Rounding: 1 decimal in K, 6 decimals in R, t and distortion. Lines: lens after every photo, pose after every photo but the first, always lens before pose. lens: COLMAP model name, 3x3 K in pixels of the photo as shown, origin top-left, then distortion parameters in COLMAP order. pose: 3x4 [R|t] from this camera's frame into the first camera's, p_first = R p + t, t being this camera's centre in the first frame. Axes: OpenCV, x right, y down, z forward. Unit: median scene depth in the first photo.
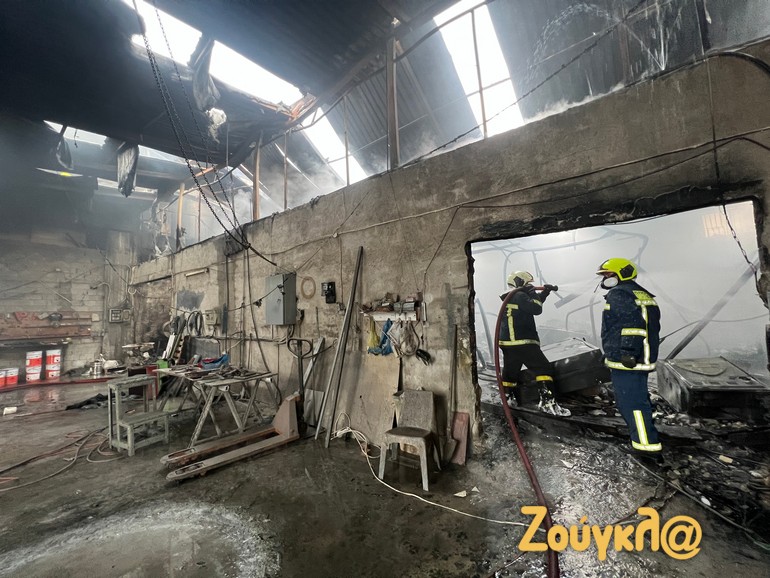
lens RADIAL K [[312.1, 0, 379.2], [0, 312.1, 287.6], [0, 0, 1]] dist [0.003635, 0.001265]
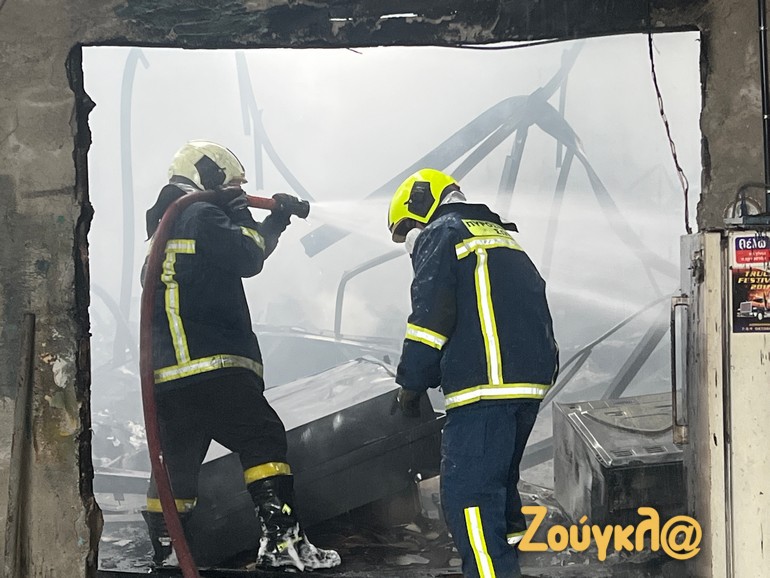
lens RADIAL K [[1675.0, 0, 384.1], [0, 1675.0, 284.1], [0, 0, 1]] dist [0.150953, 0.000000]
pose [[0.844489, -0.006923, 0.535528, -0.337704], [-0.043818, 0.995671, 0.081970, -0.058957], [-0.533777, -0.092689, 0.840530, -0.555938]]
